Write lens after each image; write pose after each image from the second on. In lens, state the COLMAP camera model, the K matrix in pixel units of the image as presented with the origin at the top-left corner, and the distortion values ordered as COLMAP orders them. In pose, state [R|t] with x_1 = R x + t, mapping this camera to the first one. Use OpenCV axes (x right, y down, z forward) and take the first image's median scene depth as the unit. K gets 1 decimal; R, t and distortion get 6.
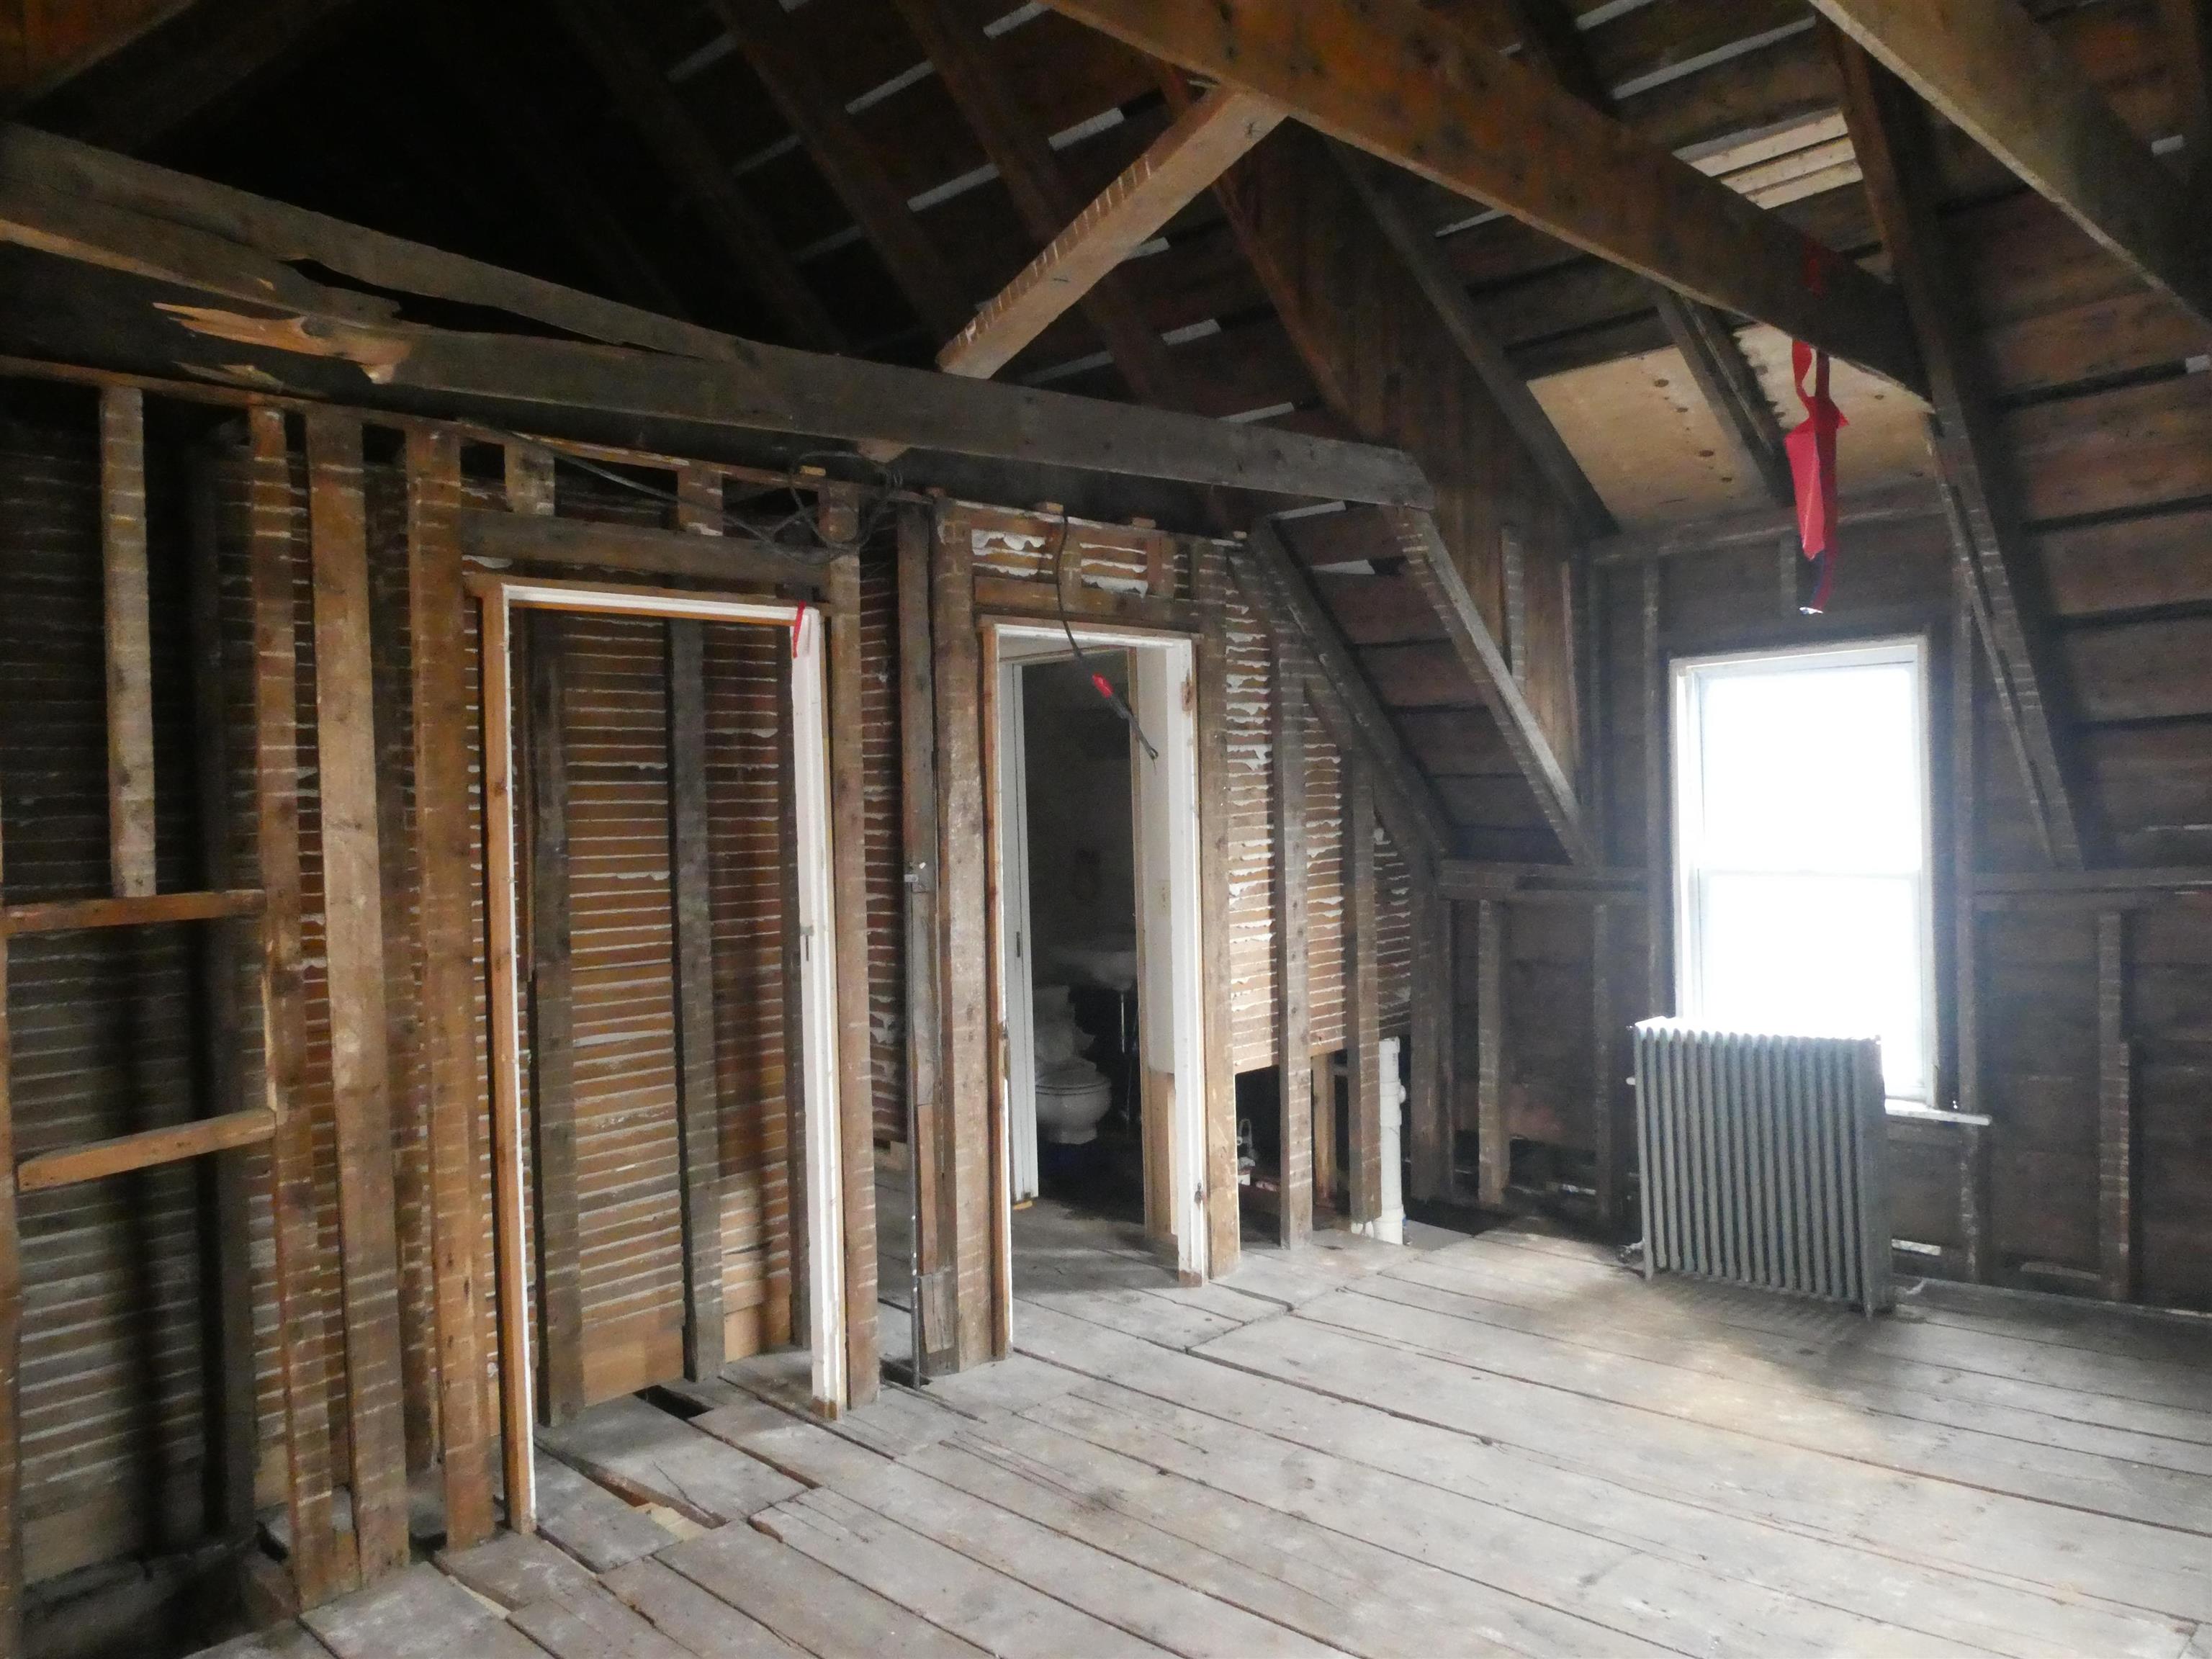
lens RADIAL K [[1581.6, 0, 1106.0], [0, 1581.6, 829.5], [0, 0, 1]] dist [0.005752, -0.004726]
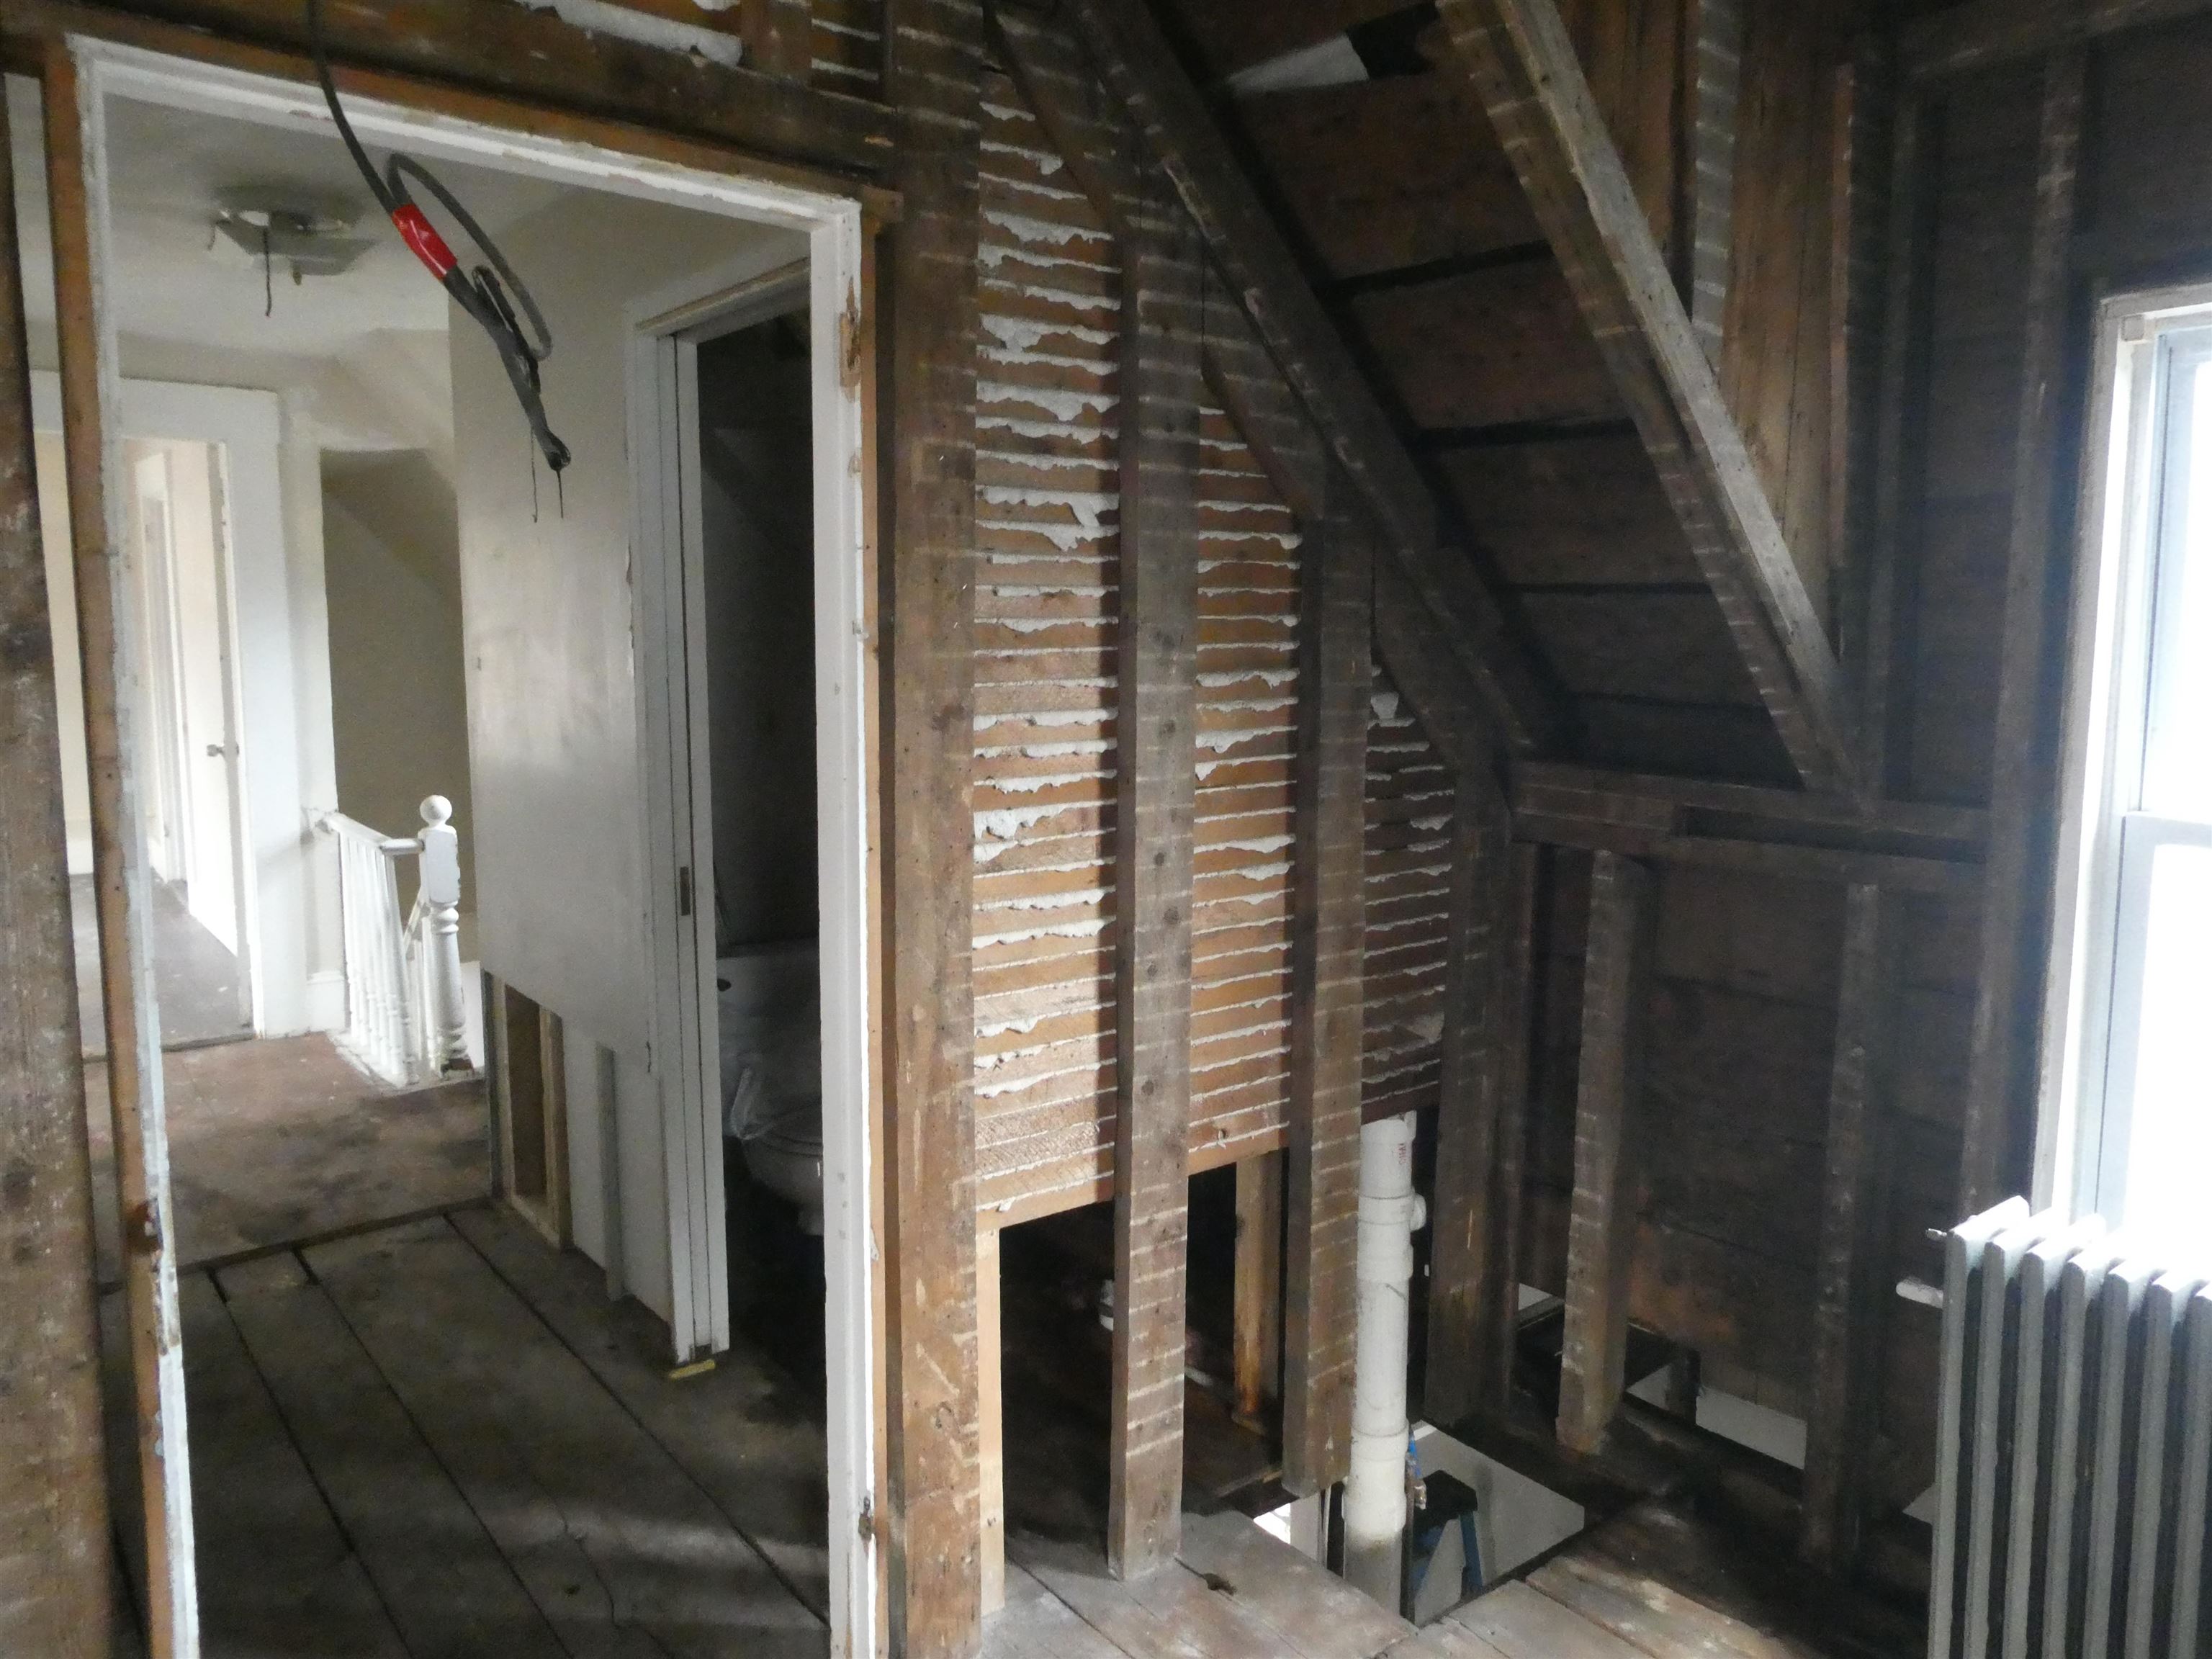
lens RADIAL K [[1581.6, 0, 1106.0], [0, 1581.6, 829.5], [0, 0, 1]] dist [0.005752, -0.004726]
pose [[0.993371, 0.044844, -0.105847, 0.149989], [-0.034220, 0.994384, 0.100143, -0.005002], [0.109743, -0.095857, 0.989327, 0.547702]]
